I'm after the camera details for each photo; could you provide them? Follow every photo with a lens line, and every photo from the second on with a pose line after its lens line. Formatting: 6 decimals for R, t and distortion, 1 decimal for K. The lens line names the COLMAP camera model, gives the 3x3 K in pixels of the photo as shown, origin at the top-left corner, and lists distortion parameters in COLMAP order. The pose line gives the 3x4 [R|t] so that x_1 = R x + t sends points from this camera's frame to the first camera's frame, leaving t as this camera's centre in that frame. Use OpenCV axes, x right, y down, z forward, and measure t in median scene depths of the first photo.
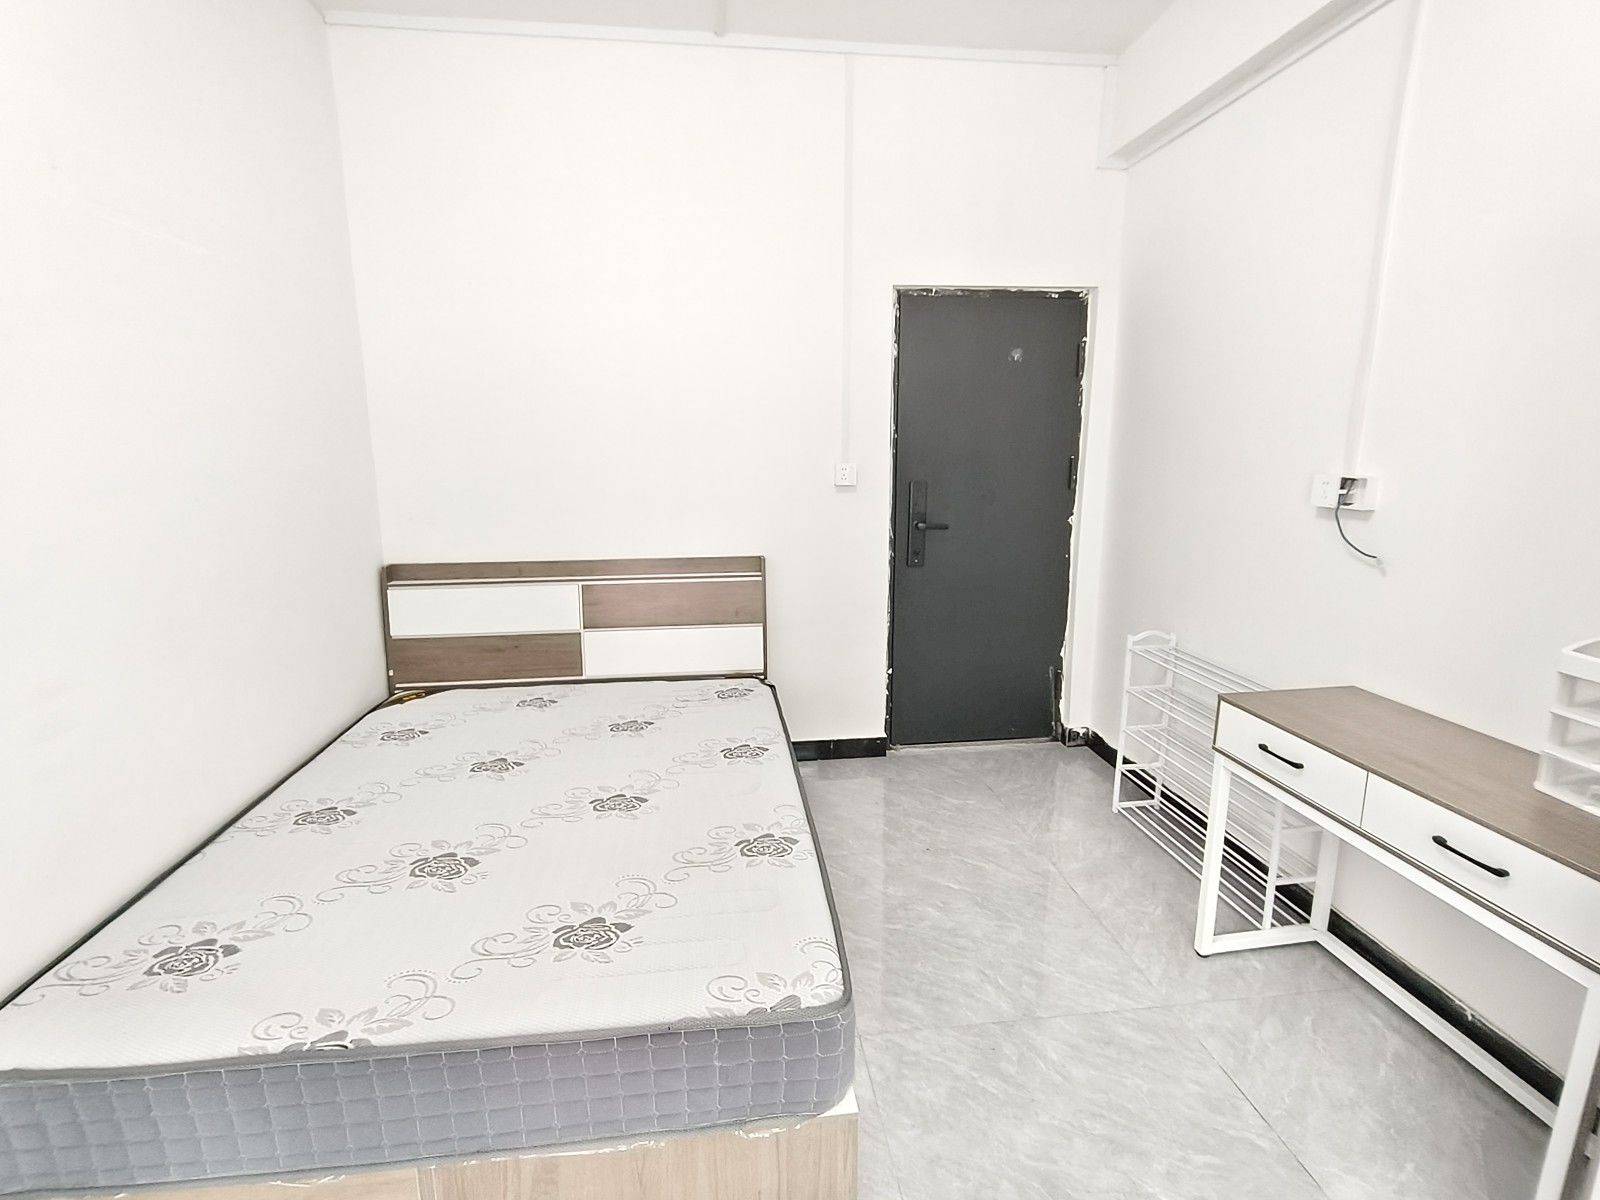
lens RADIAL K [[757.4, 0, 800.6], [0, 757.4, 587.8], [0, 0, 1]] dist [-0.001552, 0.001667]
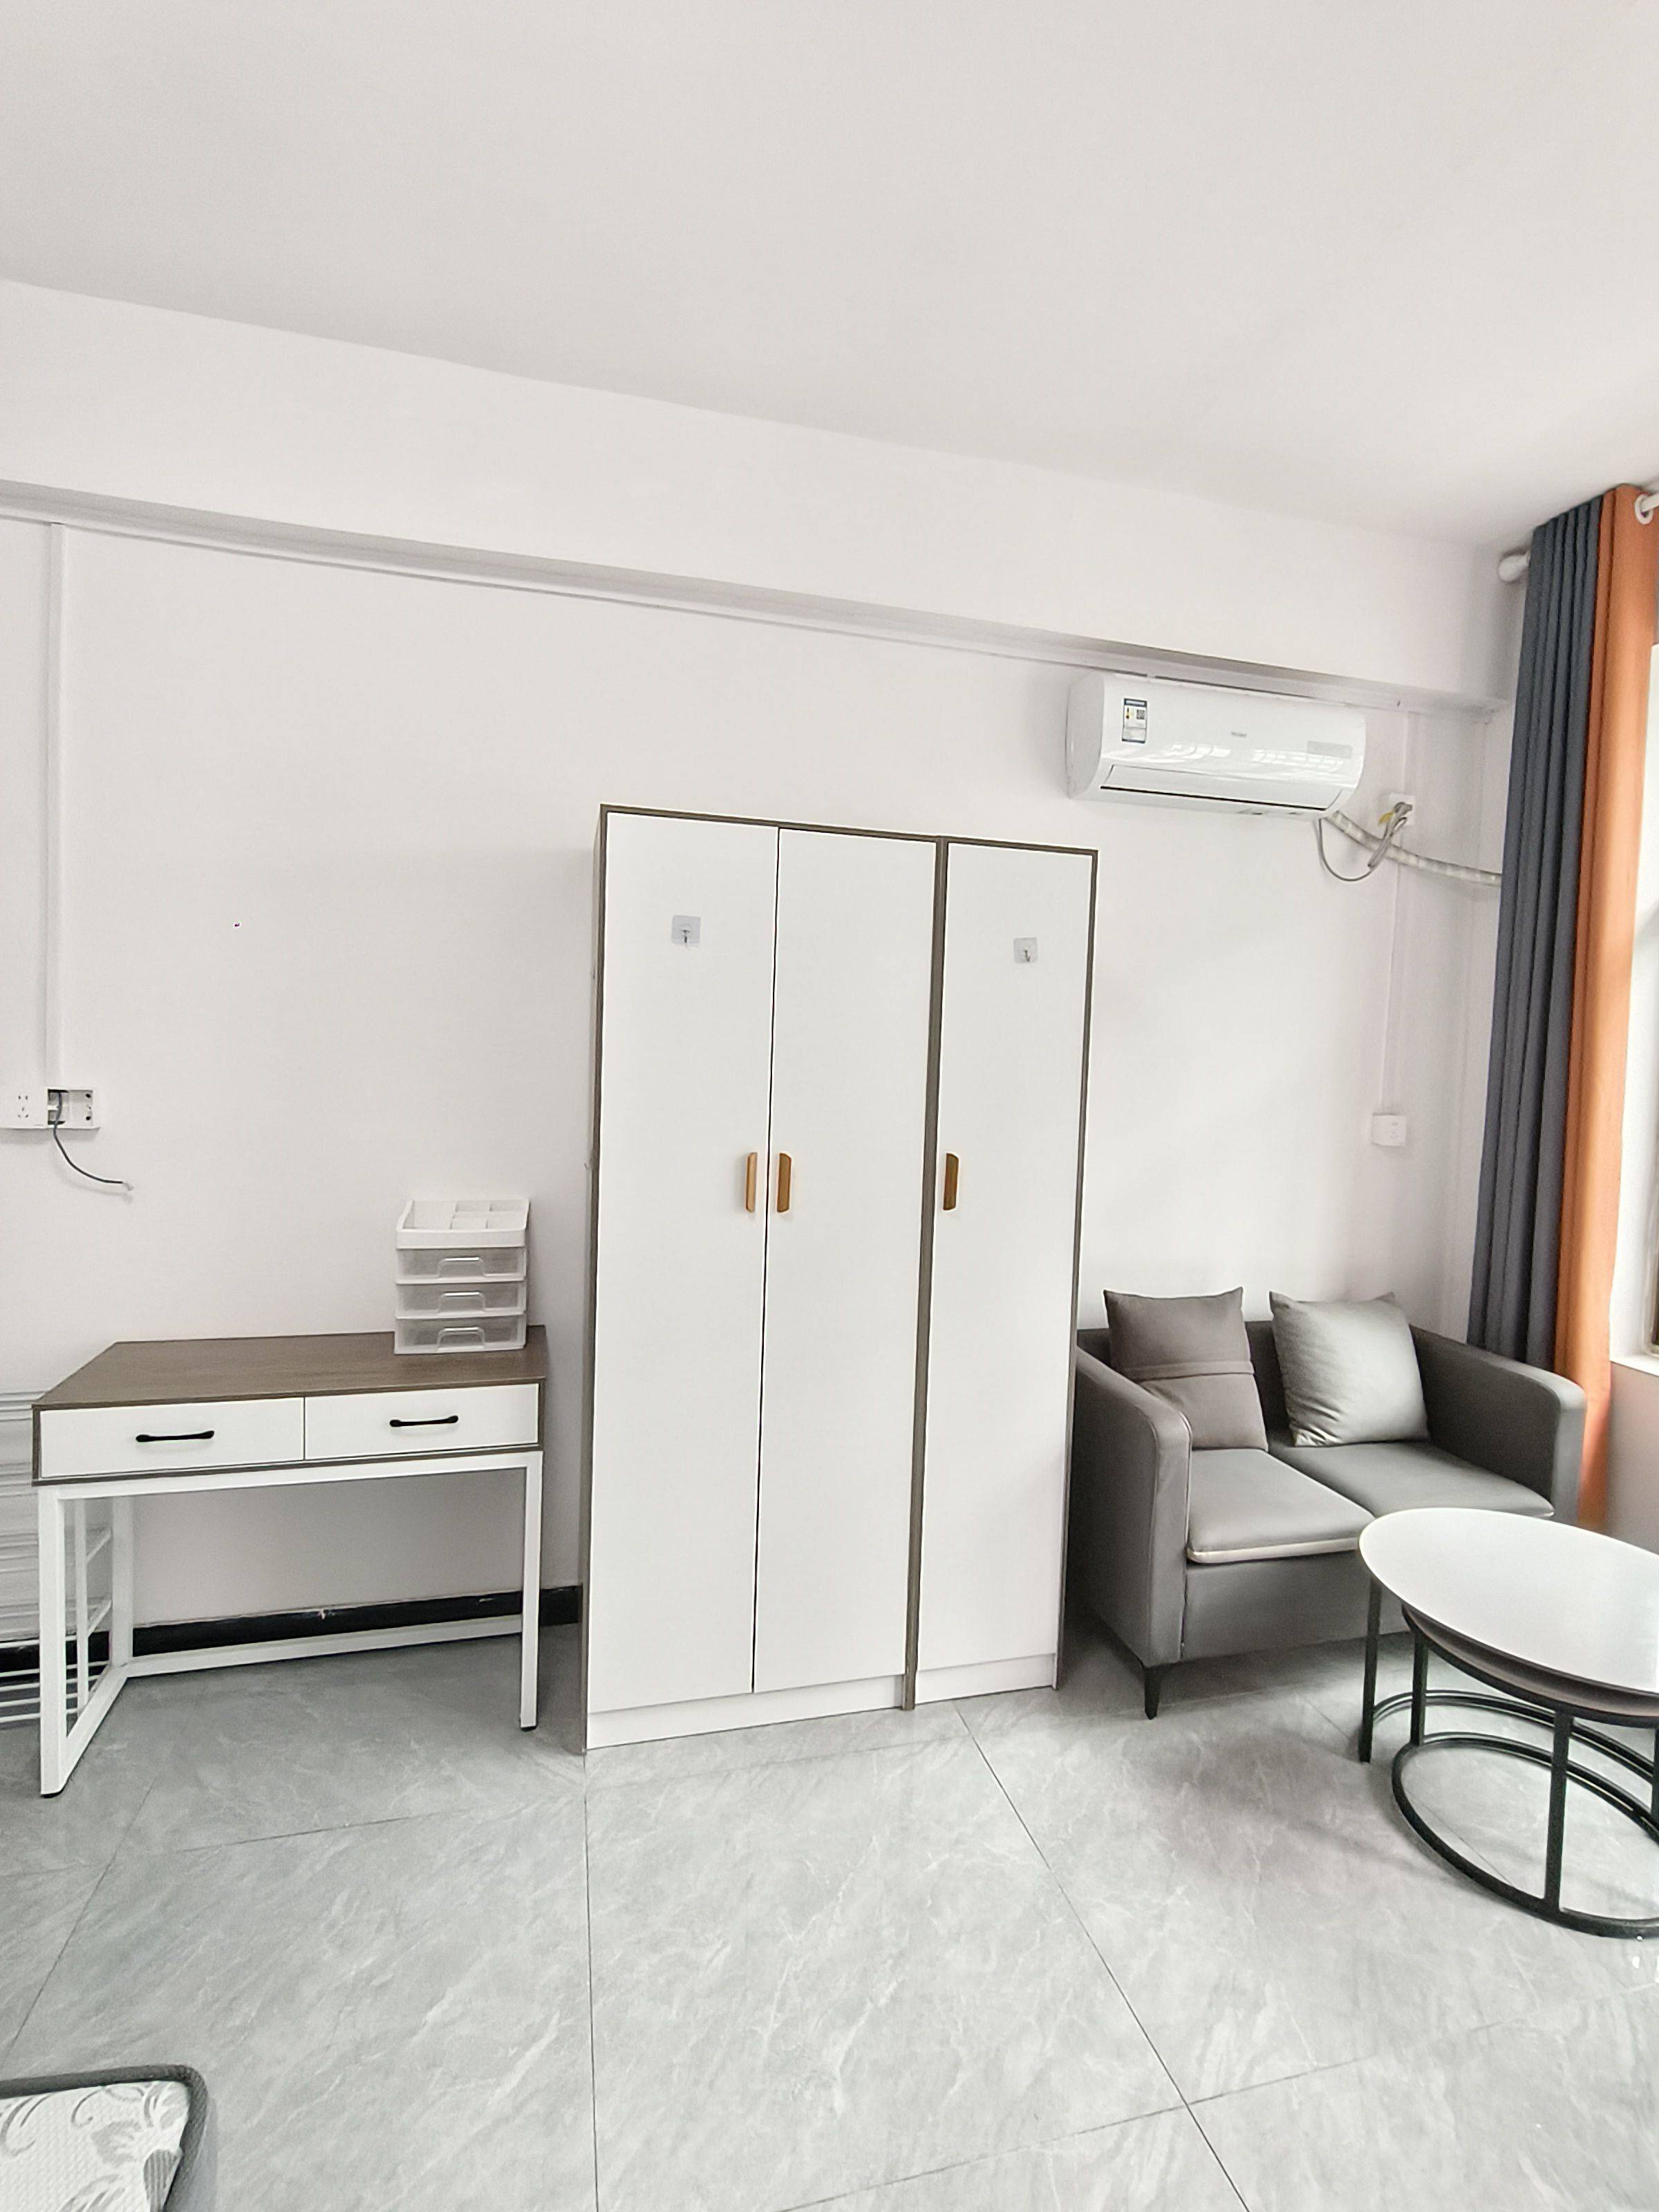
lens RADIAL K [[1047.2, 0, 838.8], [0, 1047.2, 1102.9], [0, 0, 1]] dist [-0.001552, 0.001667]
pose [[-0.139508, -0.053058, 0.988798, -0.333298], [0.154048, 0.985243, 0.074602, -0.061634], [-0.978165, 0.162730, -0.129276, 0.243407]]
